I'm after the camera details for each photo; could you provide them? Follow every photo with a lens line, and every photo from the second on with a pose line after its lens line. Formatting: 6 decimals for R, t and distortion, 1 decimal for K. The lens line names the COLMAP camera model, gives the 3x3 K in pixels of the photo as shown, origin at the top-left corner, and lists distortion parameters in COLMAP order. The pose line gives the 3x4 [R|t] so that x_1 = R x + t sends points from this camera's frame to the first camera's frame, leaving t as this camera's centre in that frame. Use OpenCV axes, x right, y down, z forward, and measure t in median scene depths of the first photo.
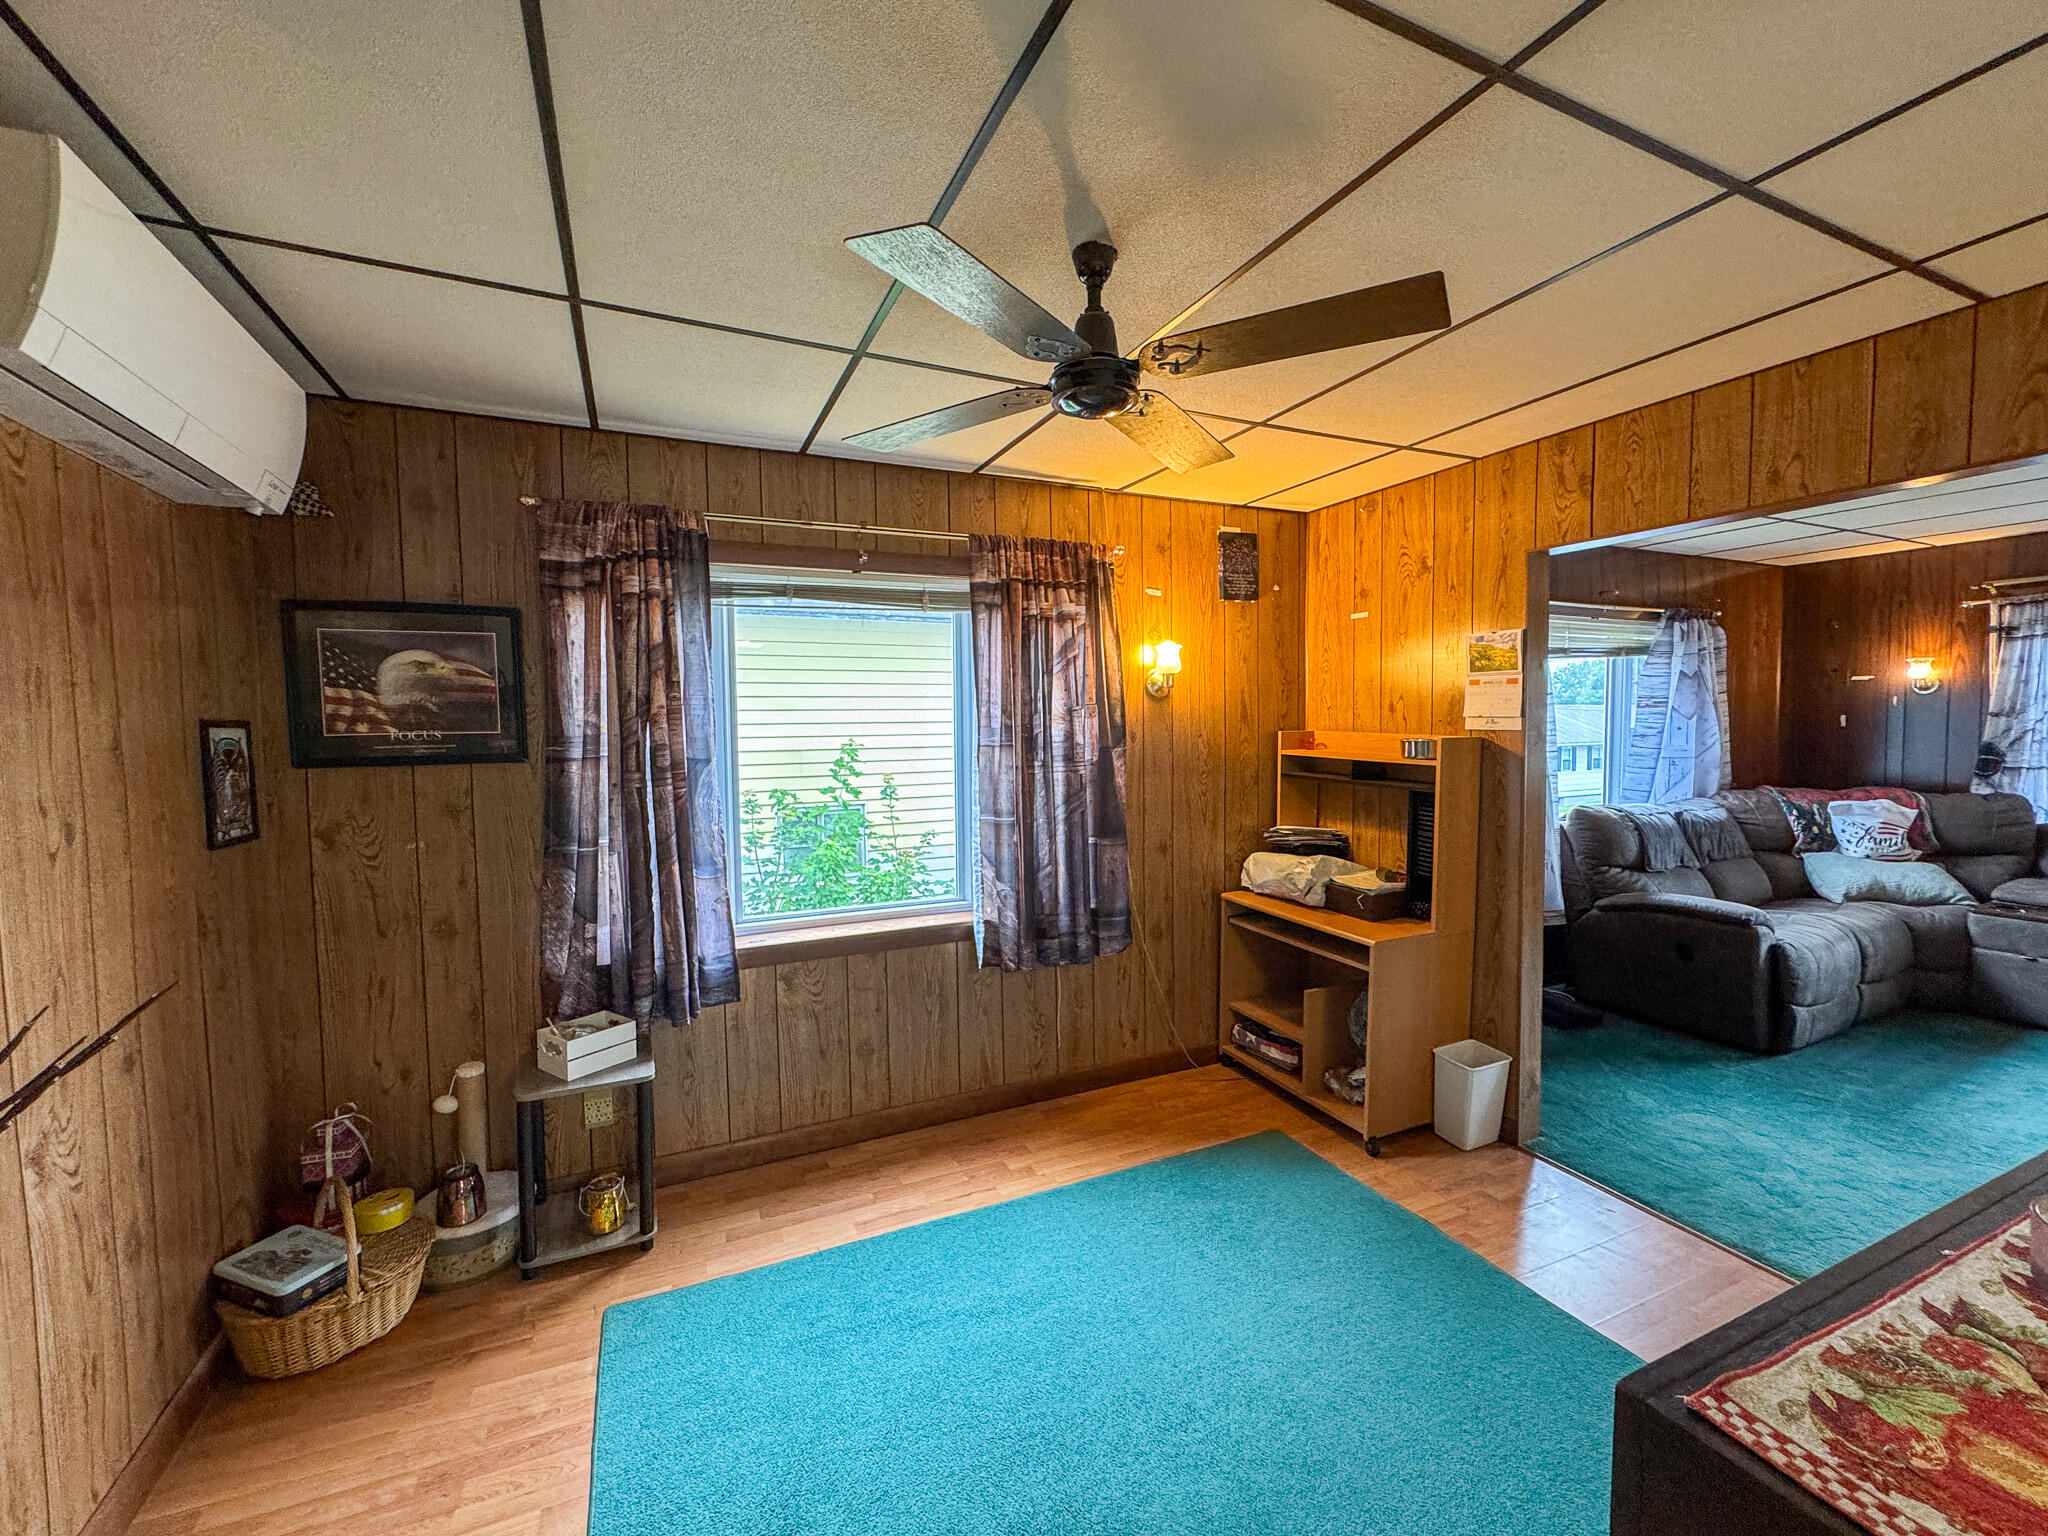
lens RADIAL K [[829.3, 0, 1024.0], [0, 829.3, 768.0], [0, 0, 1]] dist [-0.007799, 0.001088]
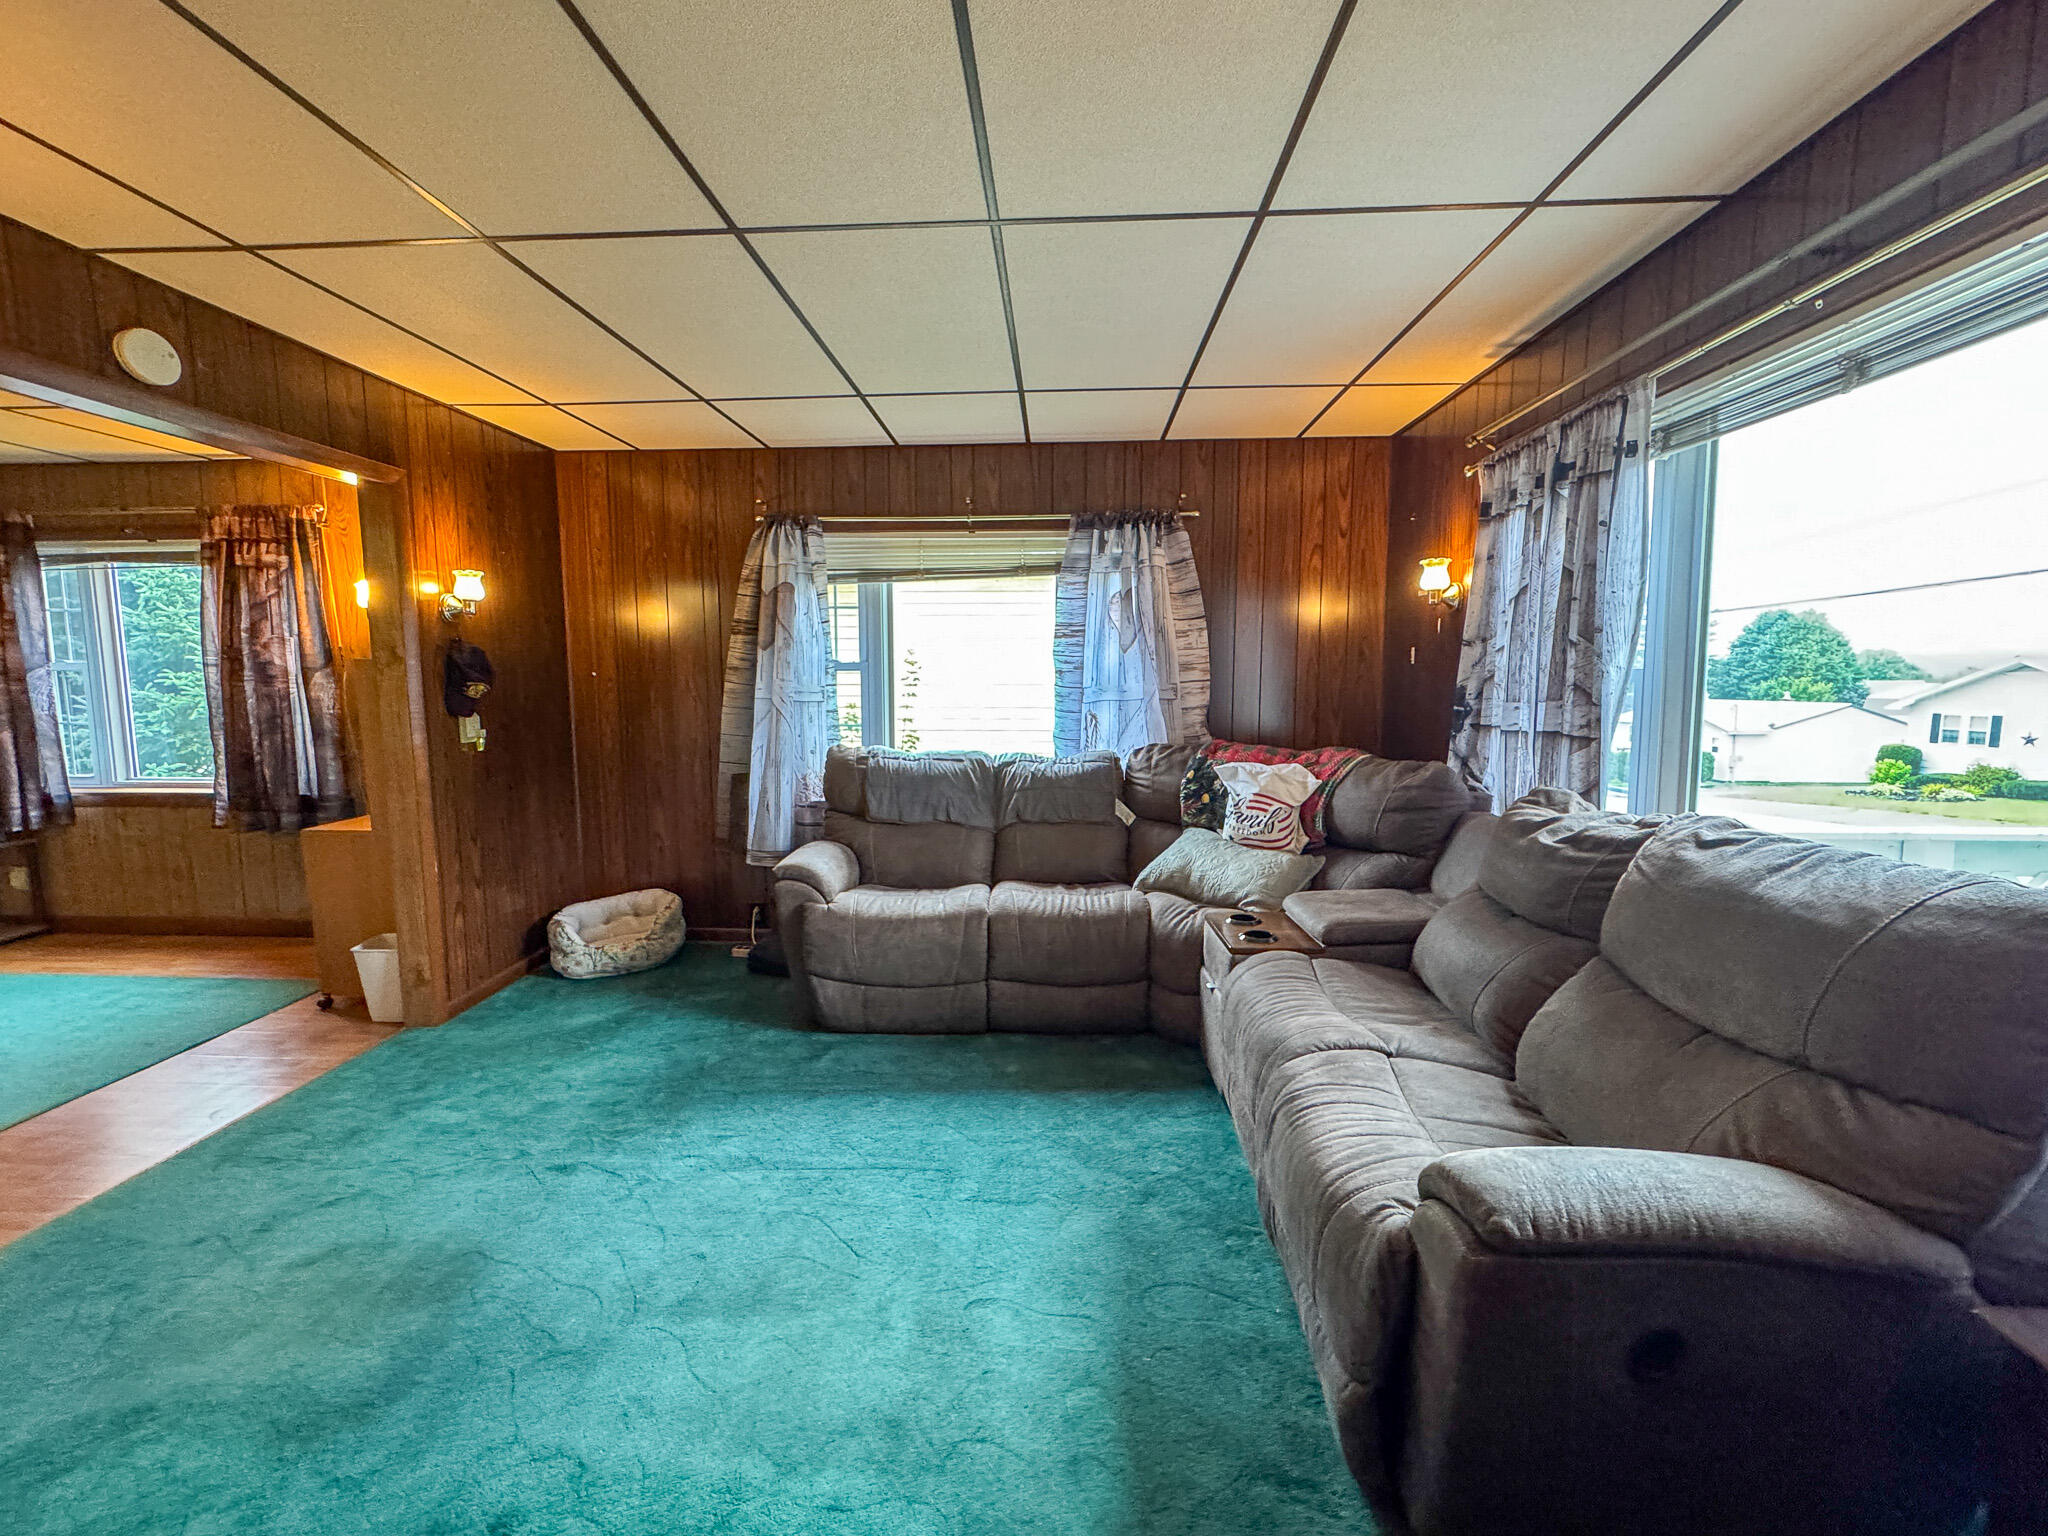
lens RADIAL K [[821.1, 0, 1024.0], [0, 821.1, 768.0], [0, 0, 1]] dist [-0.002872, -0.000519]
pose [[0.892099, 0.063319, -0.447381, 1.271414], [-0.035841, 0.996929, 0.069631, 0.001149], [0.450416, -0.046083, 0.891629, 0.285511]]
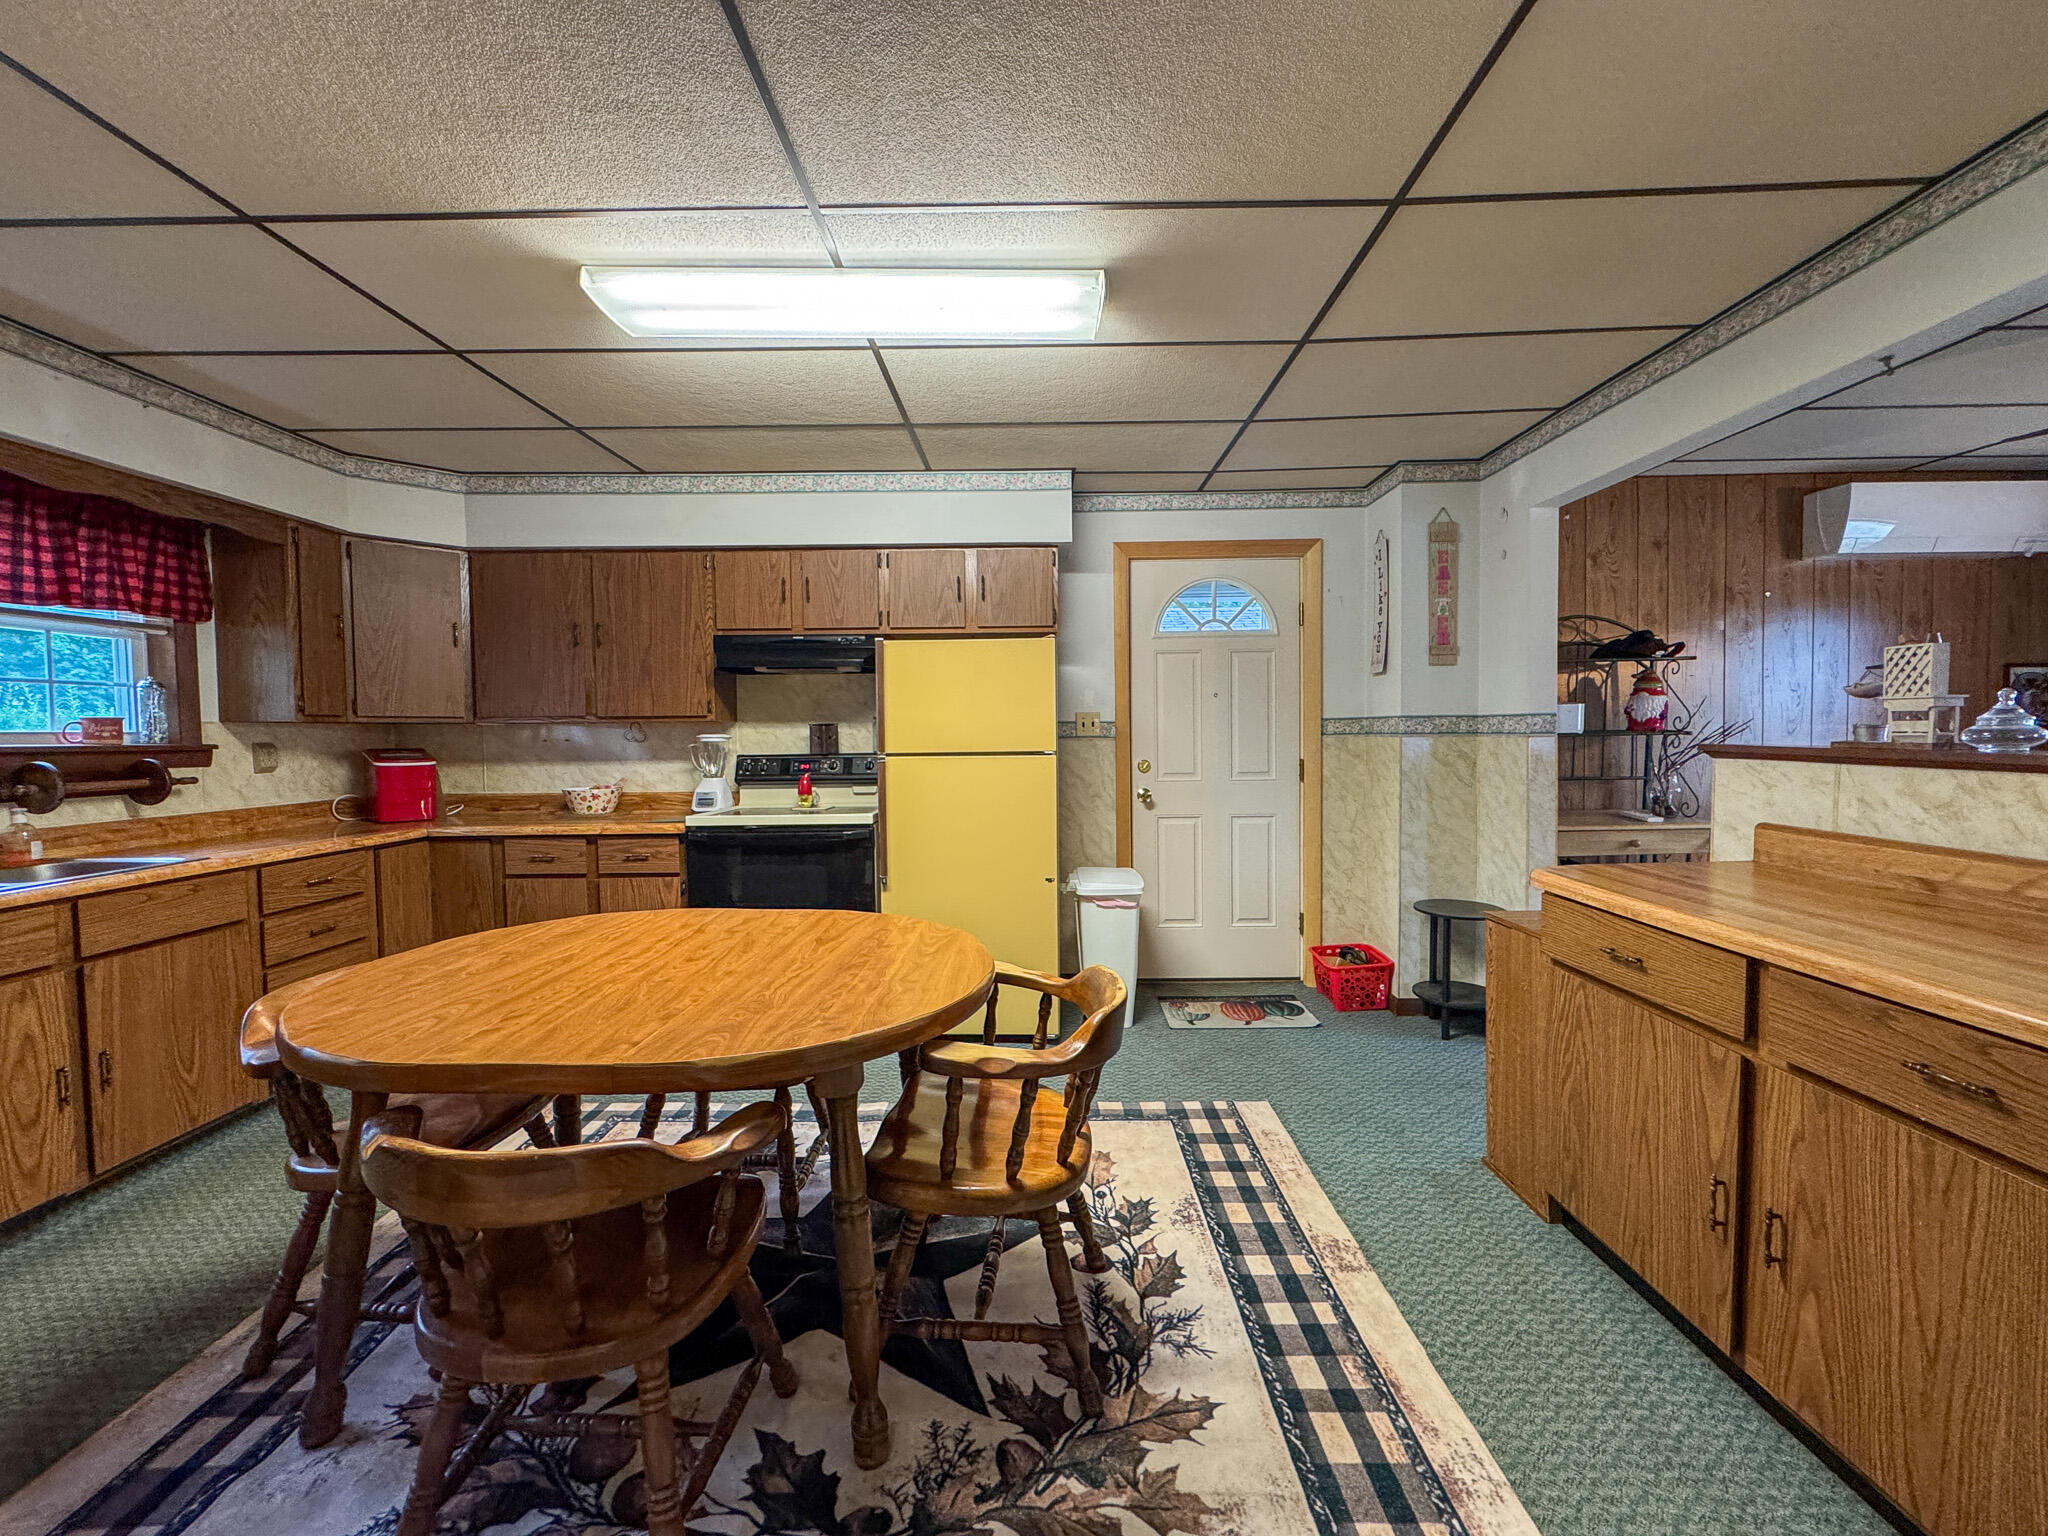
lens RADIAL K [[821.1, 0, 1024.0], [0, 821.1, 768.0], [0, 0, 1]] dist [-0.002872, -0.000519]
pose [[-0.428416, 0.056737, -0.901799, 0.860820], [-0.026102, 0.996833, 0.075117, 0.050429], [0.903205, 0.055720, -0.425578, -0.138331]]
